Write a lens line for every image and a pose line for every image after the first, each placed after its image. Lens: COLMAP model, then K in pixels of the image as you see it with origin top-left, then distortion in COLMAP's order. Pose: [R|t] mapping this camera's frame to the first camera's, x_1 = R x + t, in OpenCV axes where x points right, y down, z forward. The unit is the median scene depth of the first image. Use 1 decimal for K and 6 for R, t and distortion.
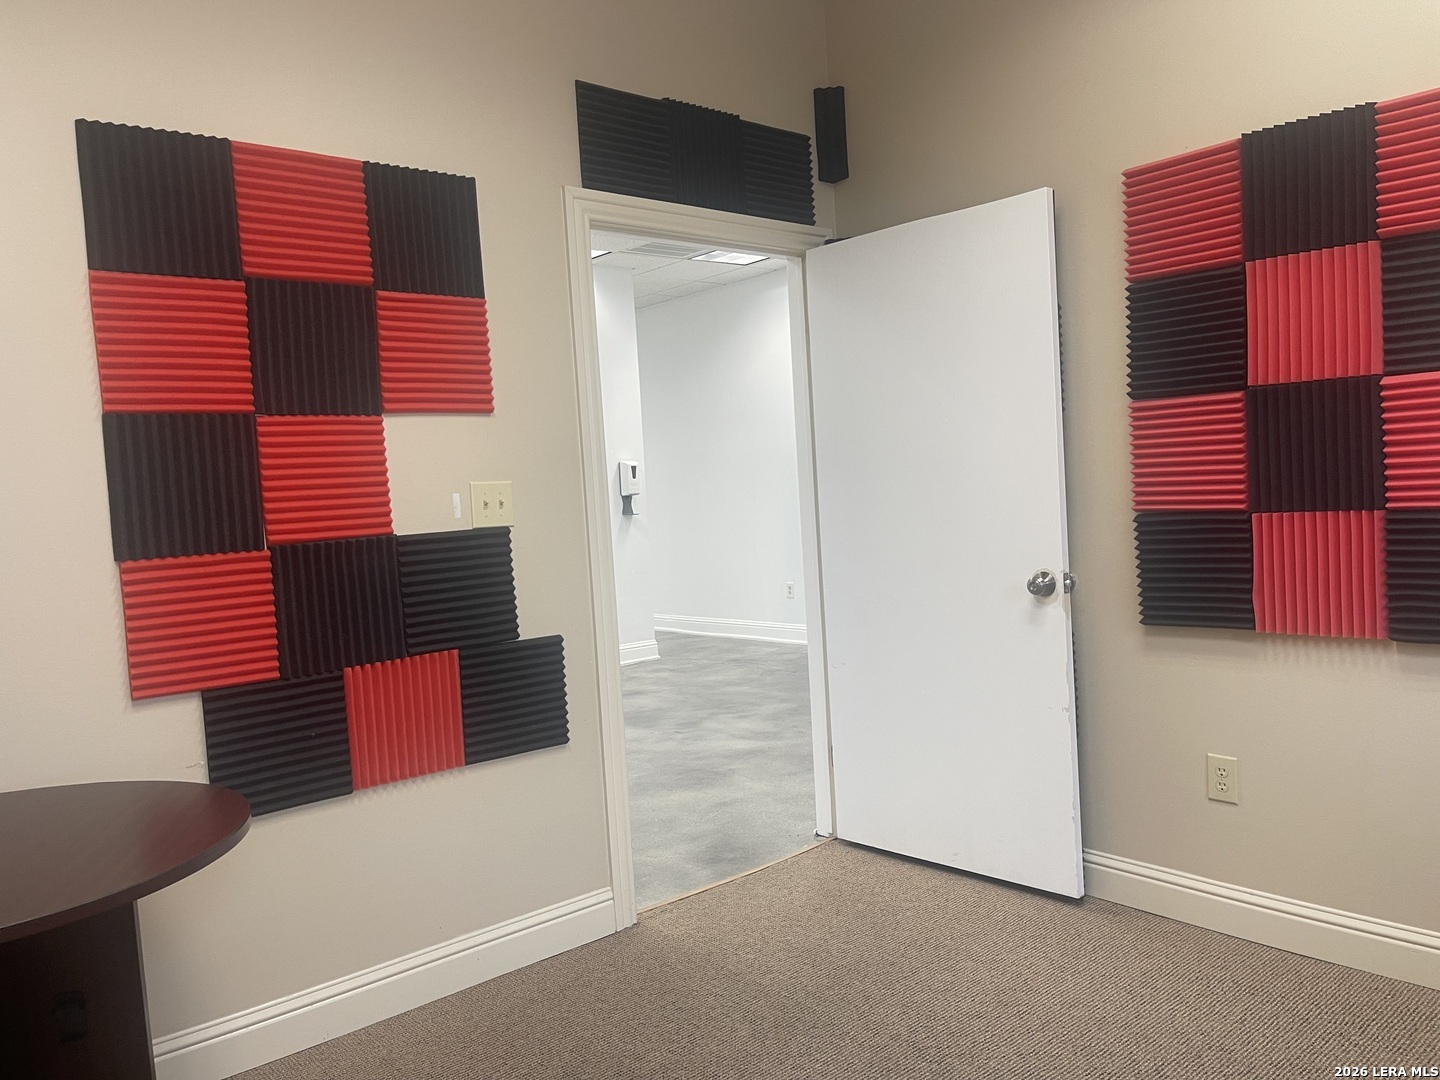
lens RADIAL K [[1098.5, 0, 717.2], [0, 1098.5, 543.9], [0, 0, 1]] dist [0.076317, -0.104118]
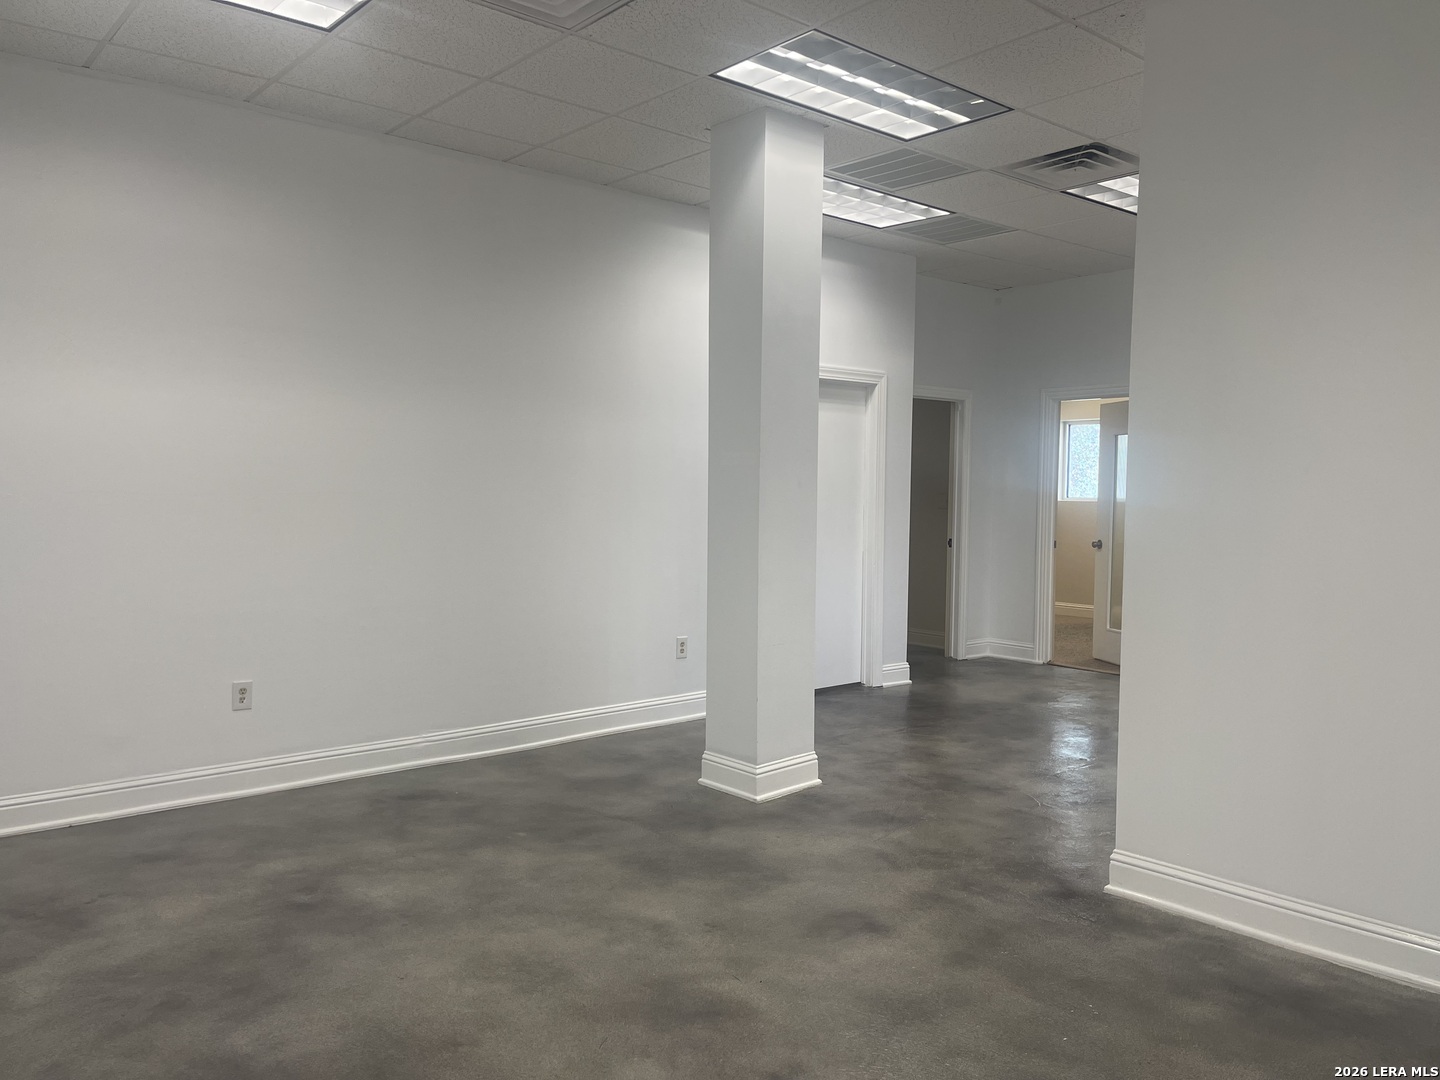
lens RADIAL K [[1097.4, 0, 719.9], [0, 1097.4, 546.7], [0, 0, 1]] dist [0.076586, -0.095843]
pose [[-0.014574, 0.007215, 0.999868, -0.709212], [0.039761, 0.999187, -0.006630, -0.020124], [-0.999103, 0.039659, -0.014849, 1.061867]]
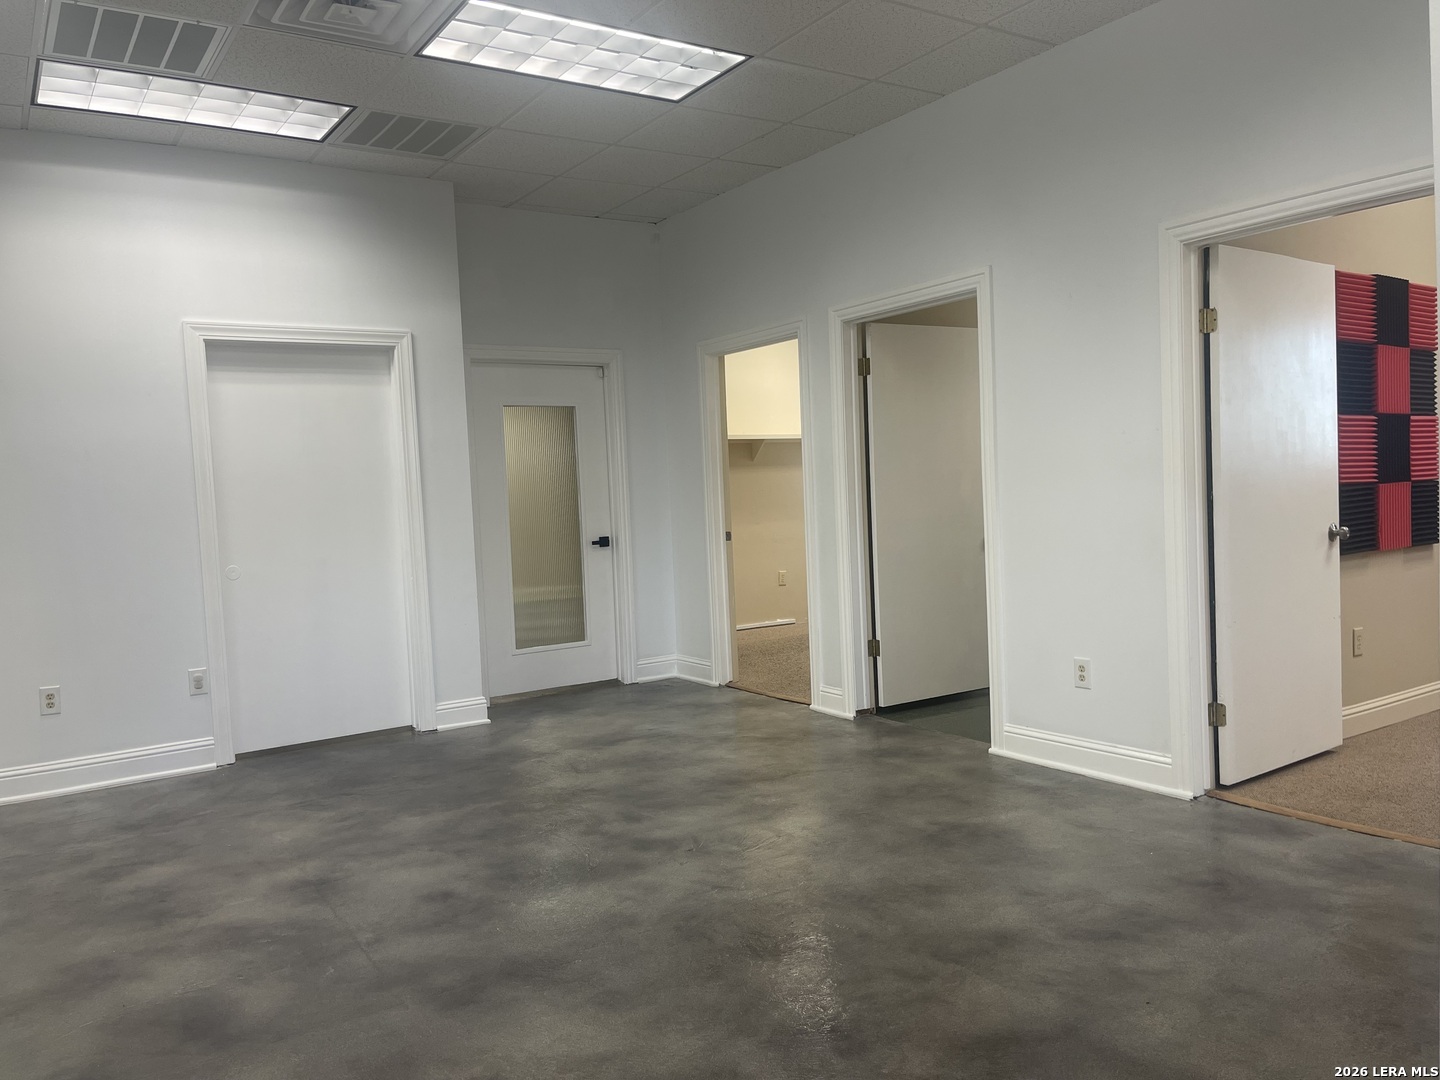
lens RADIAL K [[1098.5, 0, 717.2], [0, 1098.5, 543.9], [0, 0, 1]] dist [0.076317, -0.104118]
pose [[0.115873, 0.003540, 0.993258, -0.492313], [0.087459, 0.996073, -0.013753, 0.000098], [-0.989406, 0.088463, 0.115108, 0.640545]]
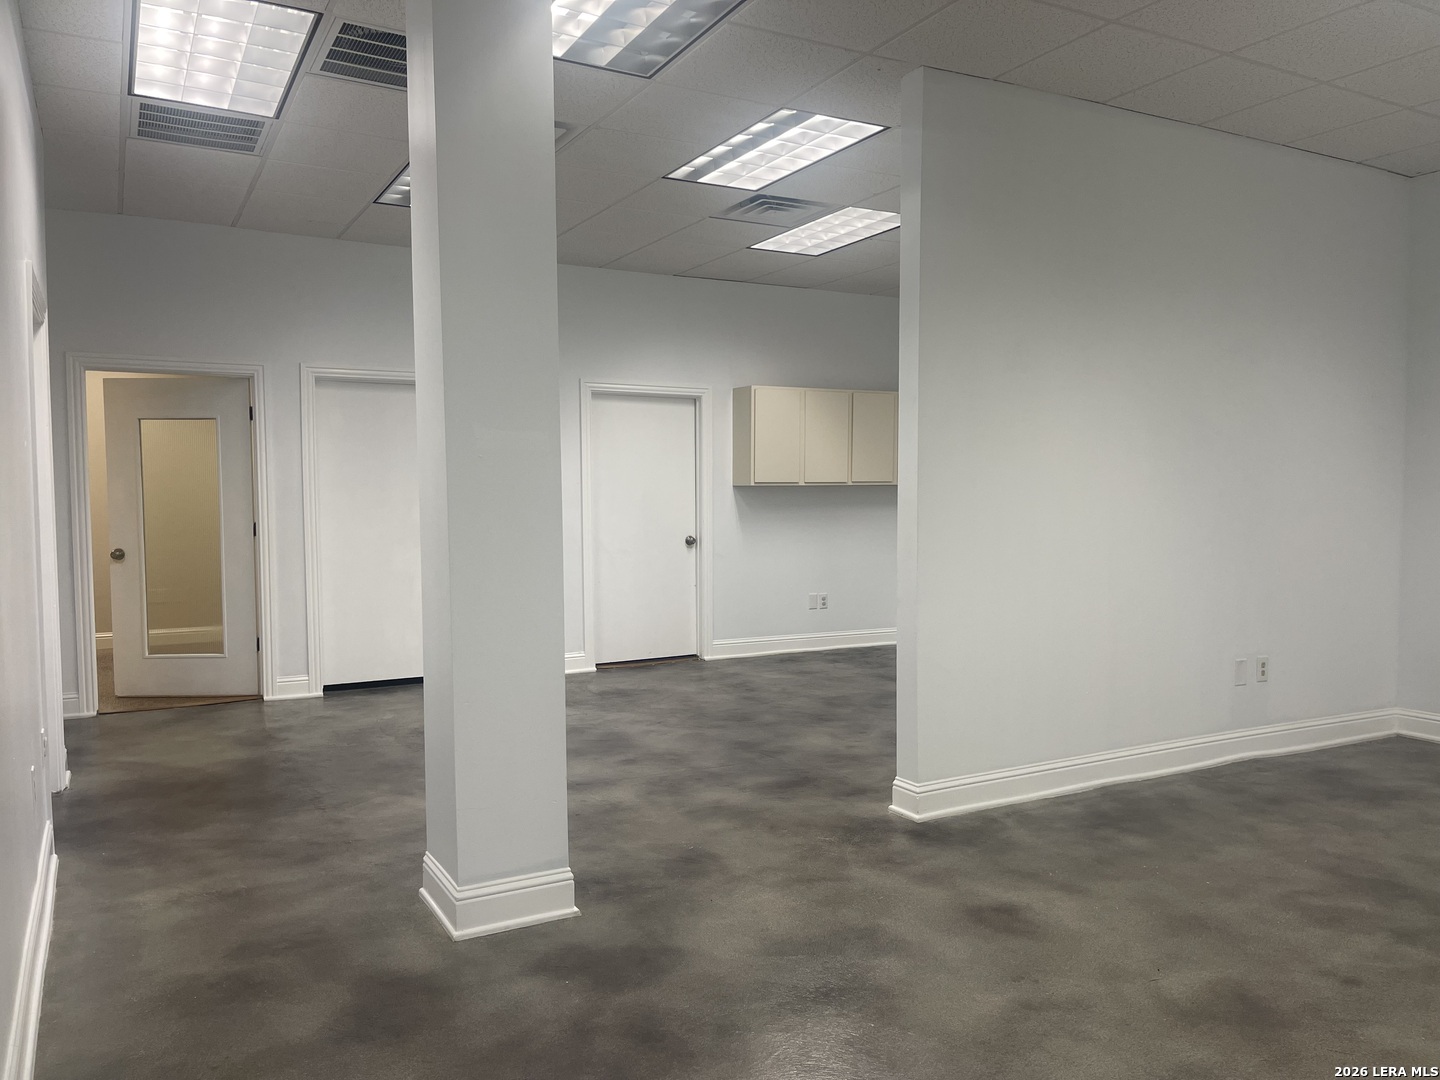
lens RADIAL K [[1097.4, 0, 719.9], [0, 1097.4, 546.7], [0, 0, 1]] dist [0.076586, -0.095843]
pose [[-0.980061, 0.056170, 0.190594, -0.265084], [0.074601, 0.993058, 0.090943, -0.063948], [-0.184163, 0.103348, -0.977447, 1.433718]]
